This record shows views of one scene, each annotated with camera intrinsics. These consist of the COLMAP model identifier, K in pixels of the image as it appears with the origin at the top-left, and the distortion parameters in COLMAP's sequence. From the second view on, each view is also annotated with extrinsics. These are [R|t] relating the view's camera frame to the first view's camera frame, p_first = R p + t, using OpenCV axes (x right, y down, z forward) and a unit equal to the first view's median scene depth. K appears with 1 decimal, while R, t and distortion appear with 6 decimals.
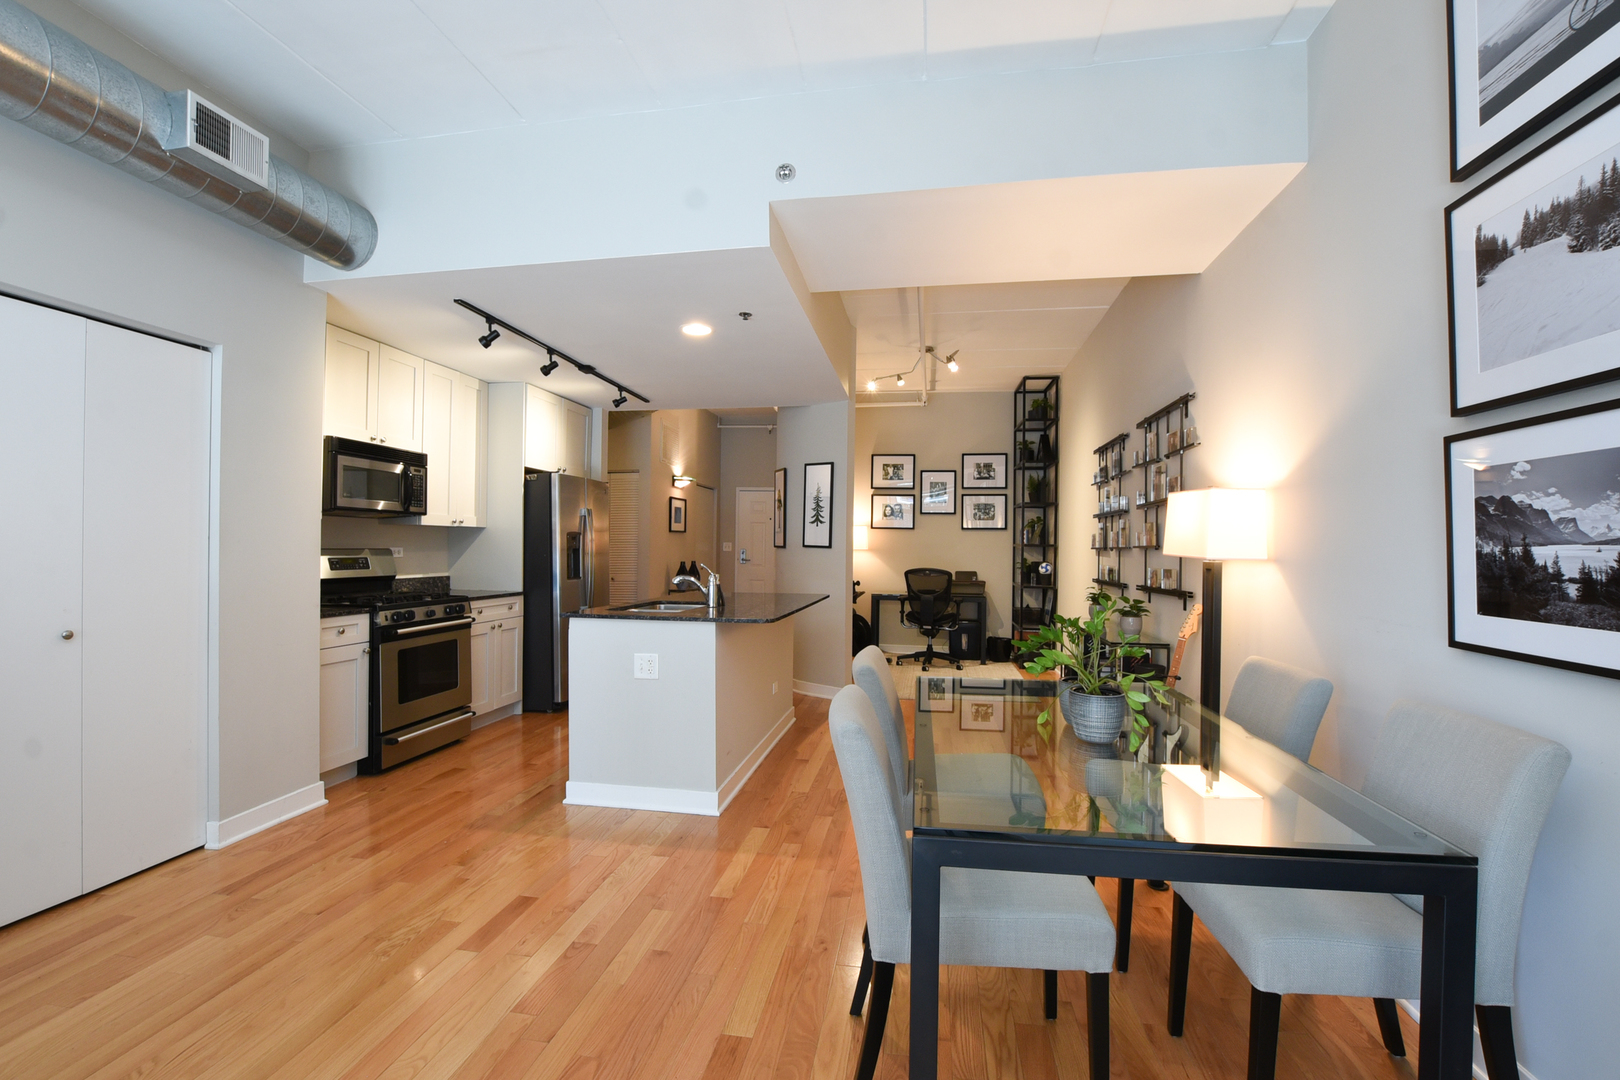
lens RADIAL K [[717.3, 0, 811.2], [0, 717.3, 544.7], [0, 0, 1]] dist [-0.035166, 0.005156]
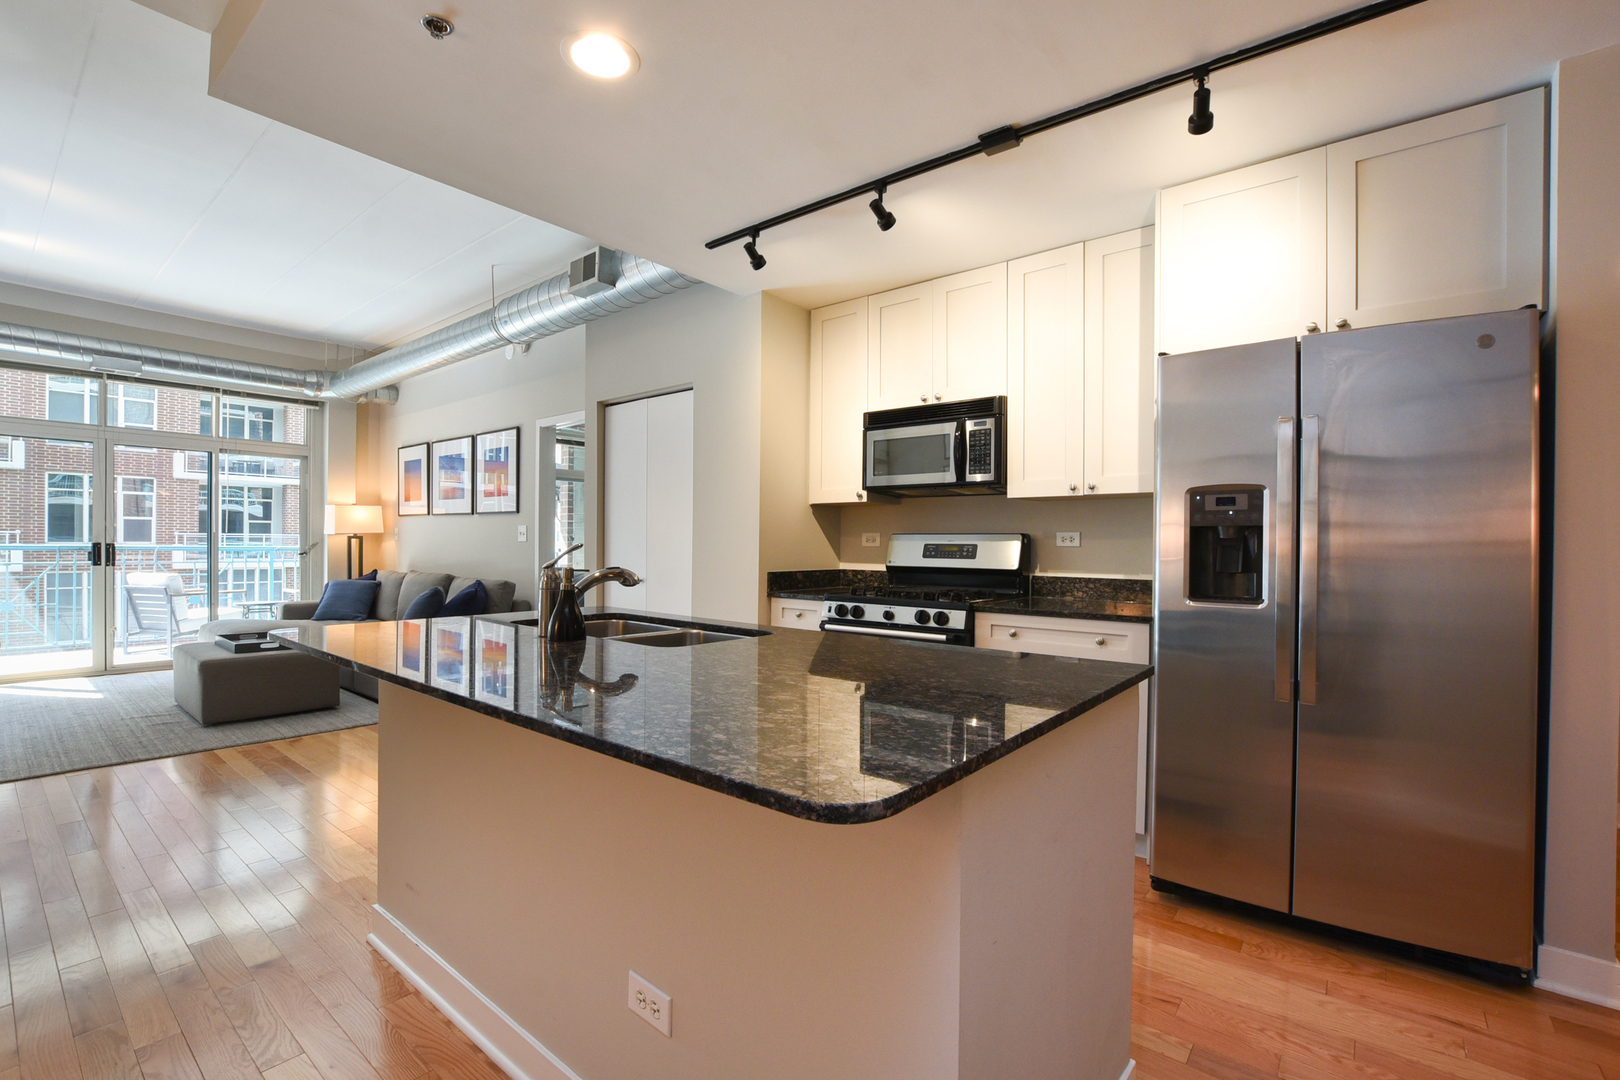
lens RADIAL K [[717.3, 0, 811.9], [0, 717.3, 547.8], [0, 0, 1]] dist [-0.035166, 0.005156]
pose [[-0.494165, -0.008653, -0.869325, 0.135050], [-0.009996, 0.999941, -0.004271, 0.022436], [0.869311, 0.006579, -0.494222, 1.028924]]
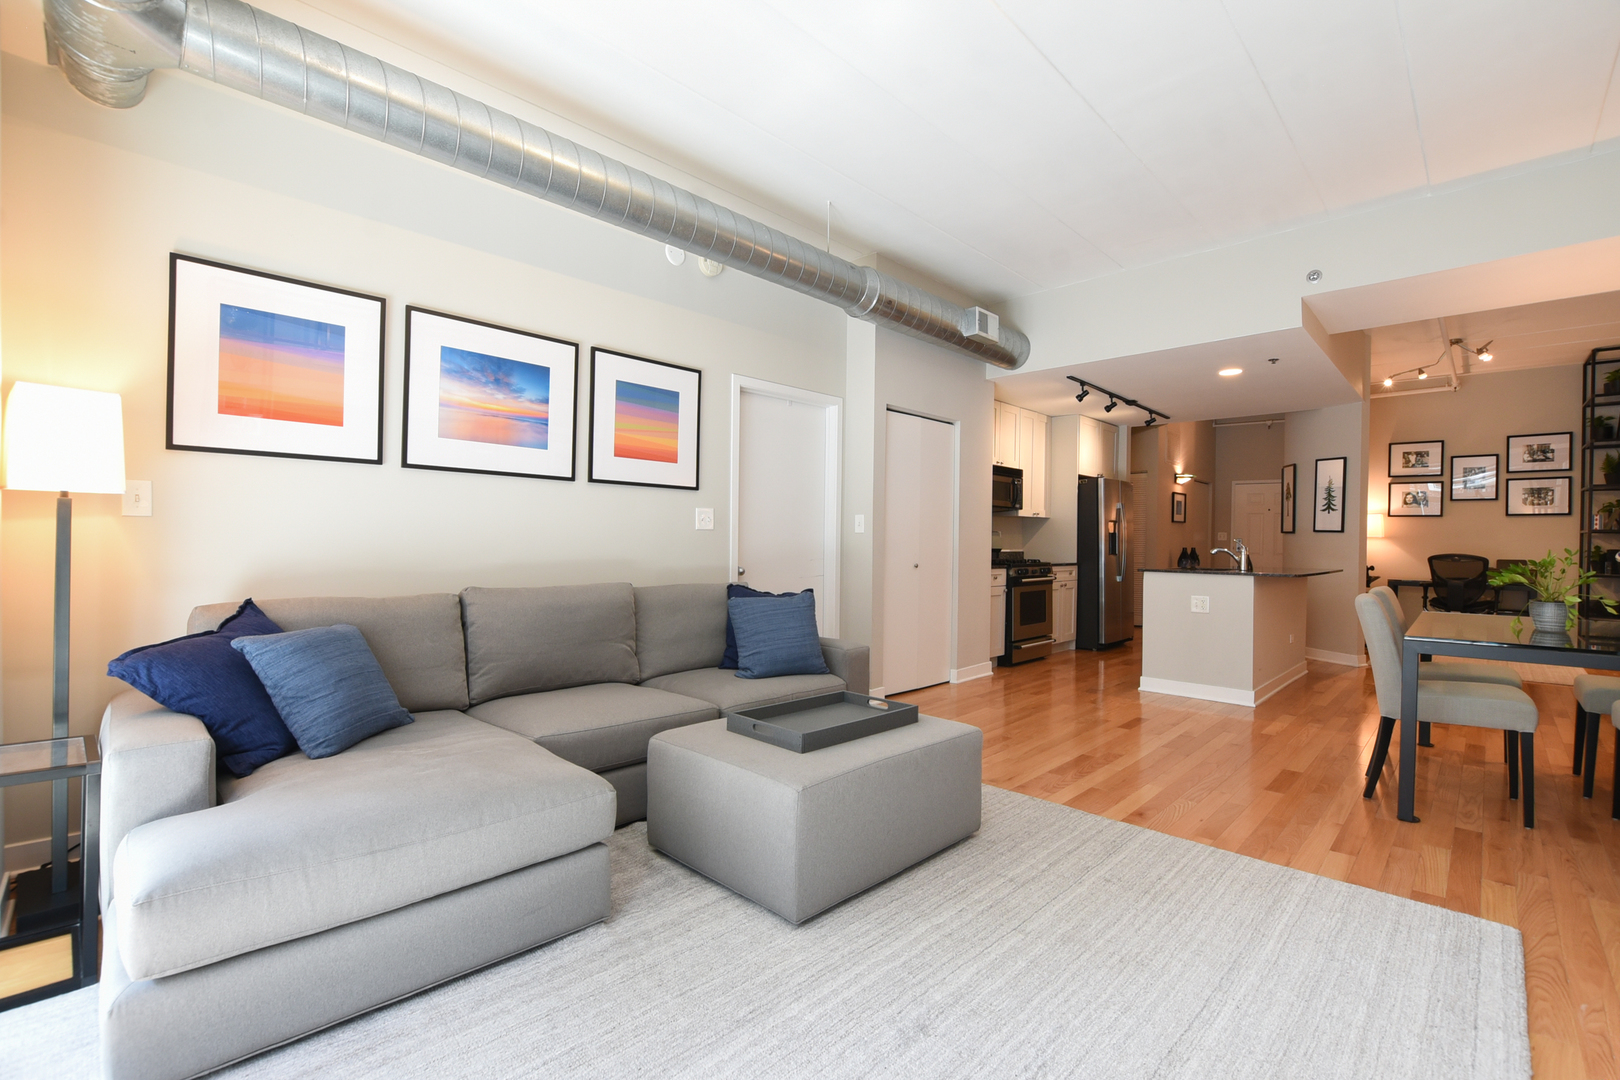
lens RADIAL K [[717.3, 0, 806.4], [0, 717.3, 546.8], [0, 0, 1]] dist [-0.035166, 0.005156]
pose [[0.818751, 0.006323, -0.574115, -0.032397], [-0.002961, 0.999973, 0.006791, 0.025633], [0.574142, -0.003860, 0.818747, -0.460943]]
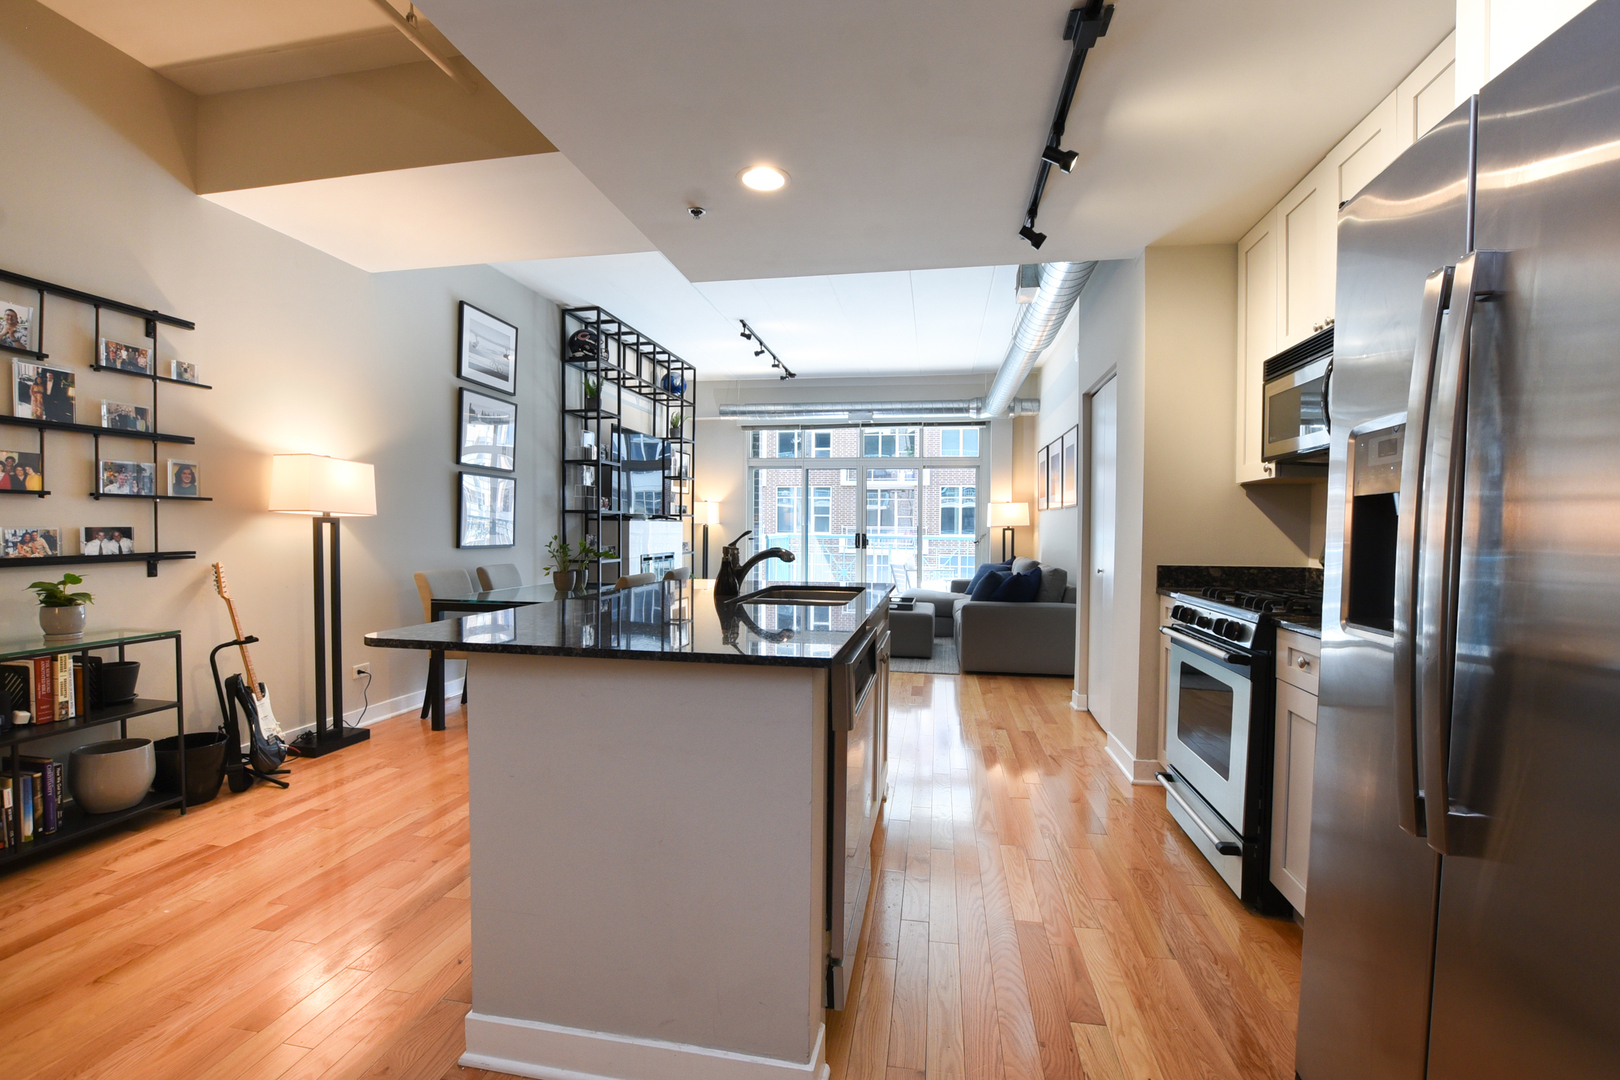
lens RADIAL K [[717.3, 0, 804.4], [0, 717.3, 544.9], [0, 0, 1]] dist [-0.035166, 0.005156]
pose [[-0.999683, -0.017385, 0.018201, -0.163433], [-0.017077, 0.999710, 0.016967, 0.021354], [-0.018490, 0.016650, -0.999690, 1.261528]]
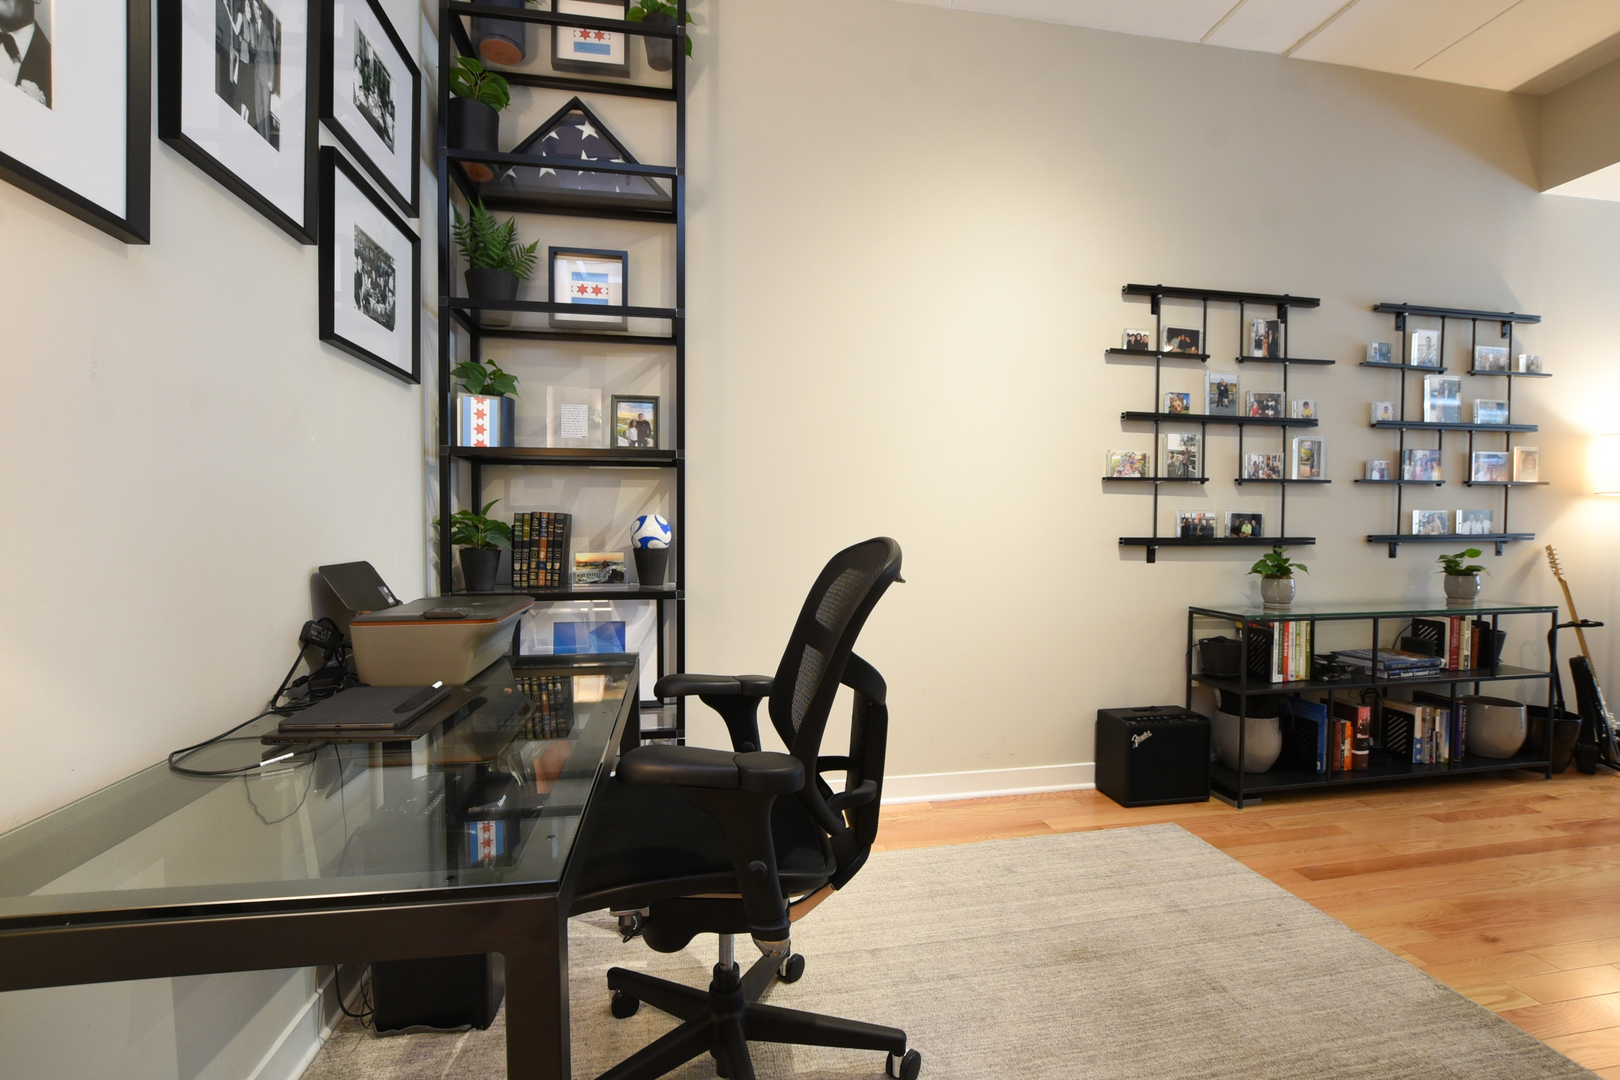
lens RADIAL K [[717.3, 0, 809.0], [0, 717.3, 545.7], [0, 0, 1]] dist [-0.035166, 0.005156]
pose [[-0.329866, -0.038378, 0.943247, -0.008388], [-0.008885, 0.999255, 0.037550, 0.038916], [-0.943986, 0.004006, -0.329962, 1.493536]]
